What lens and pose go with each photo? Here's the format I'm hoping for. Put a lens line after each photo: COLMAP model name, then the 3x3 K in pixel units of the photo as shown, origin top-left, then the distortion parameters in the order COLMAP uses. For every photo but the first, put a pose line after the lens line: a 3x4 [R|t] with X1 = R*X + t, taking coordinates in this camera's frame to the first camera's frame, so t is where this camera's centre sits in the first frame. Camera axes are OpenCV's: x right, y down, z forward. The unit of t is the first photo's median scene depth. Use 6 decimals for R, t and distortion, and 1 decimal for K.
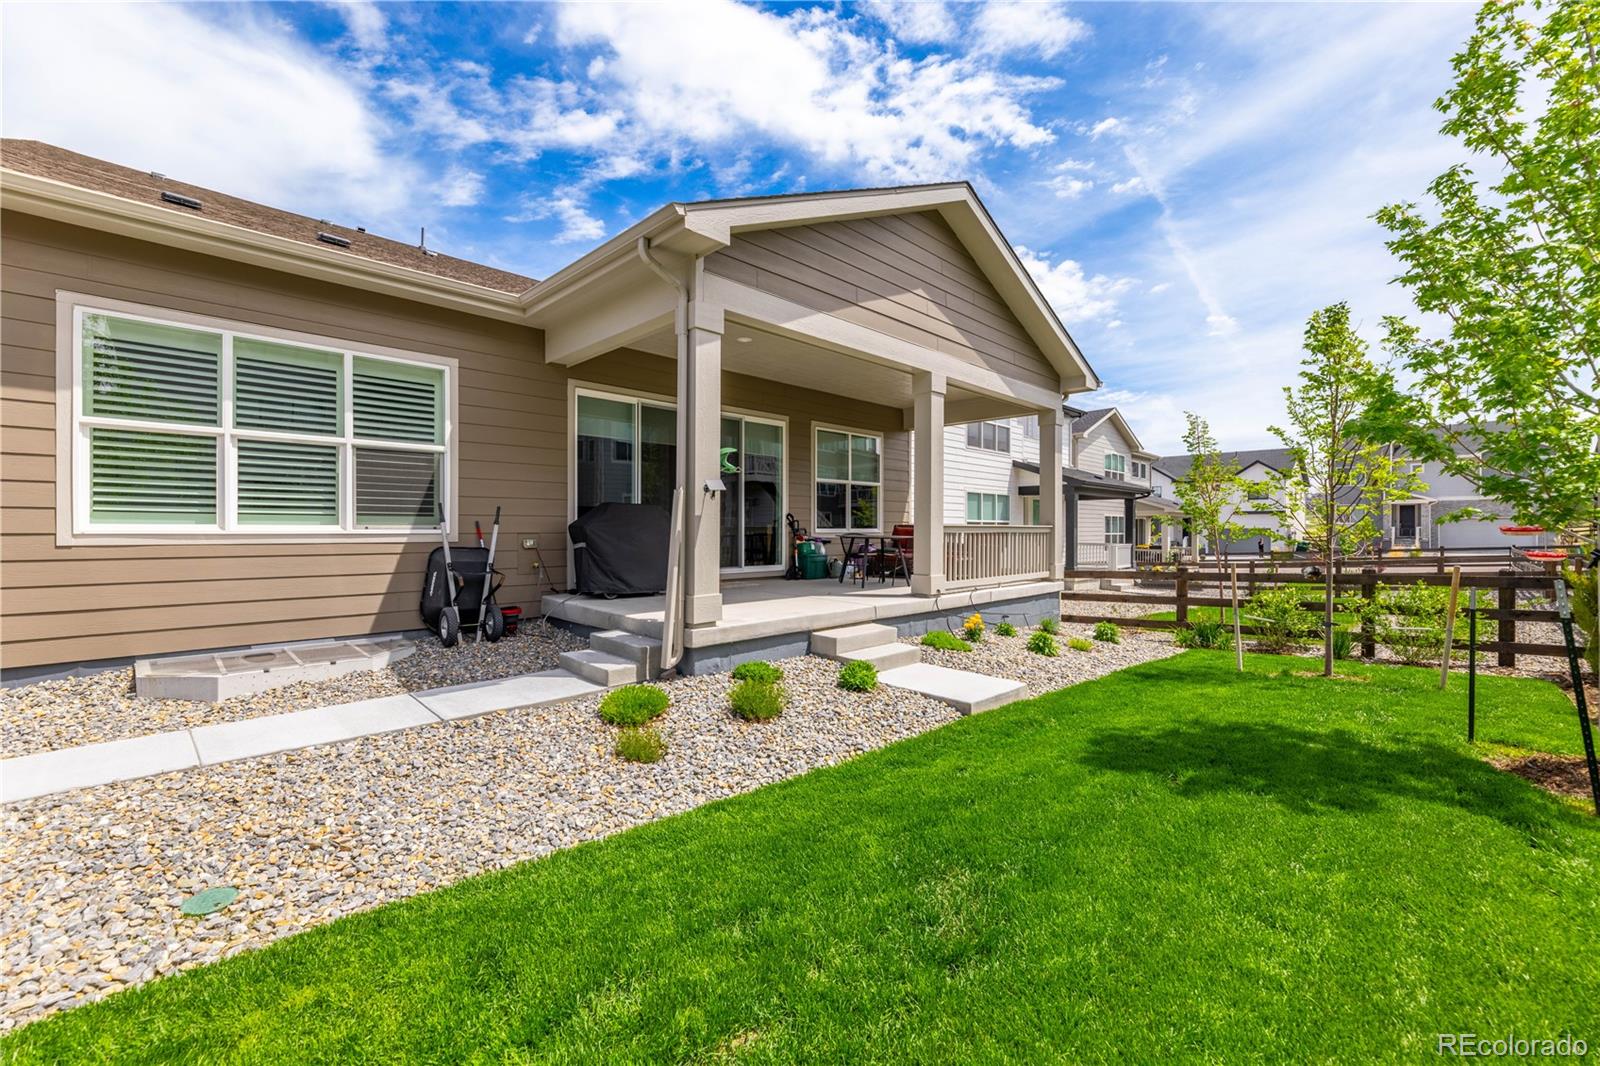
lens RADIAL K [[647.1, 0, 800.0], [0, 647.1, 533.0], [0, 0, 1]] dist [-0.000521, -0.000128]
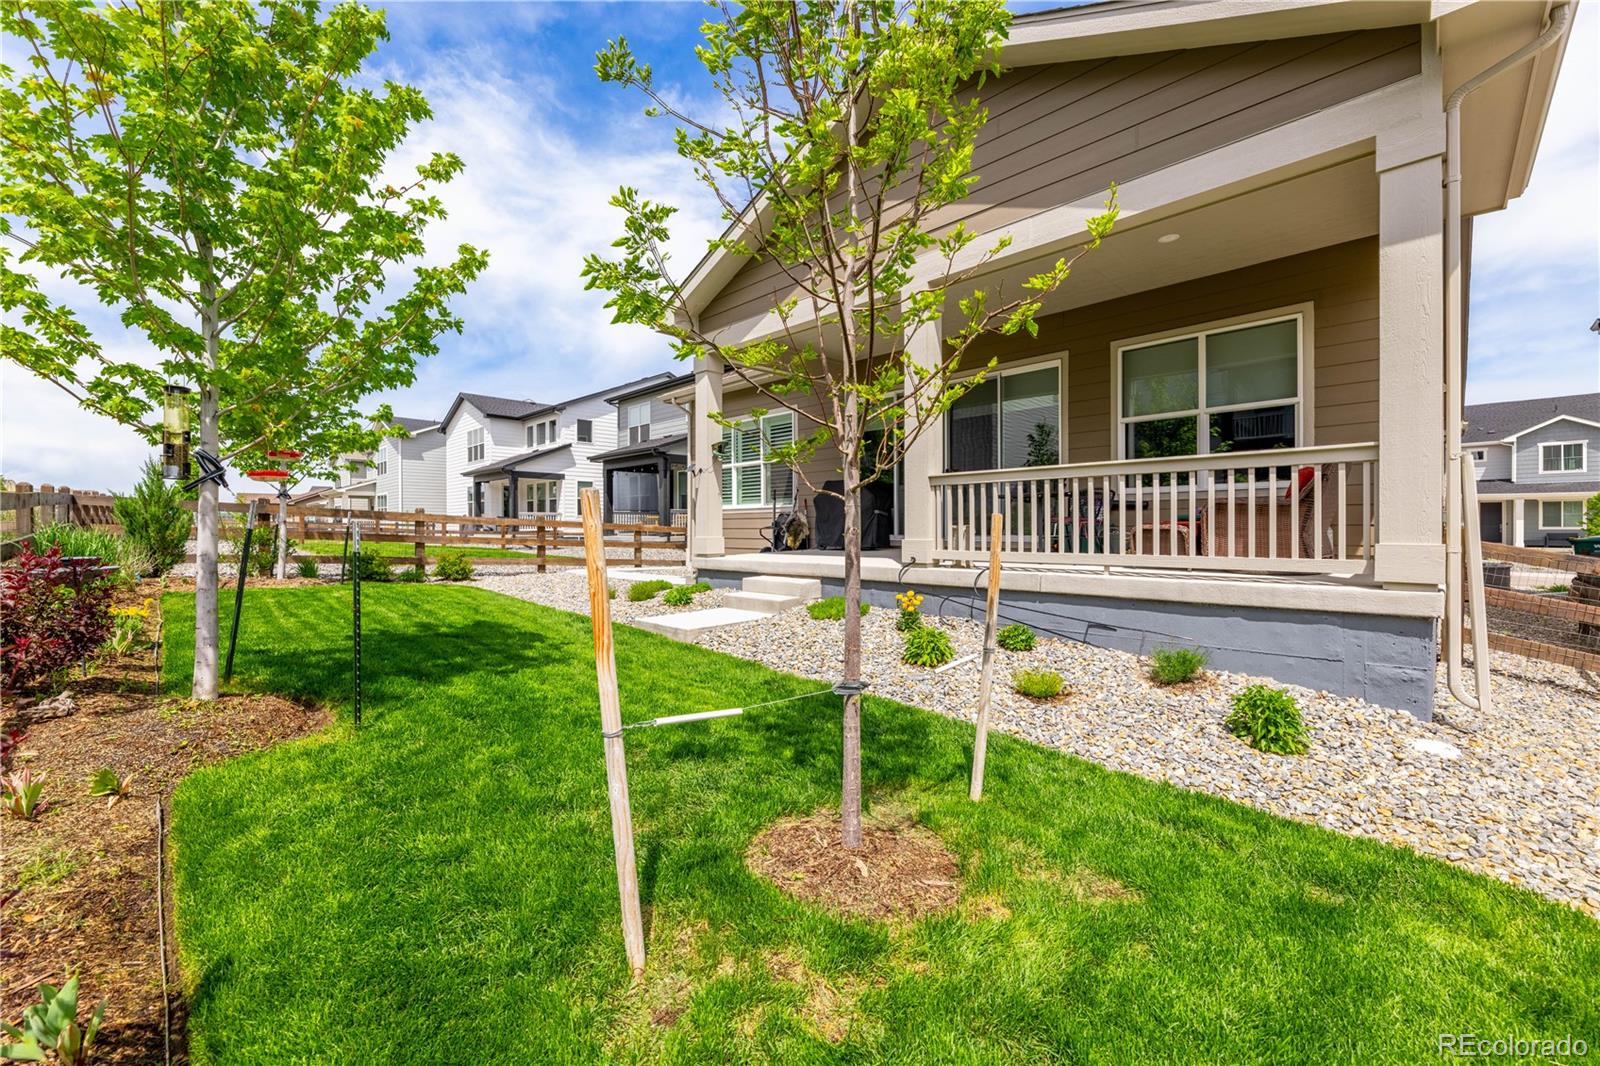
lens RADIAL K [[647.1, 0, 800.0], [0, 647.1, 533.0], [0, 0, 1]] dist [-0.000521, -0.000128]
pose [[0.009686, 0.025437, -0.999629, 1.221946], [0.024643, 0.999367, 0.025669, 0.026676], [0.999649, -0.024882, 0.009053, 1.014312]]
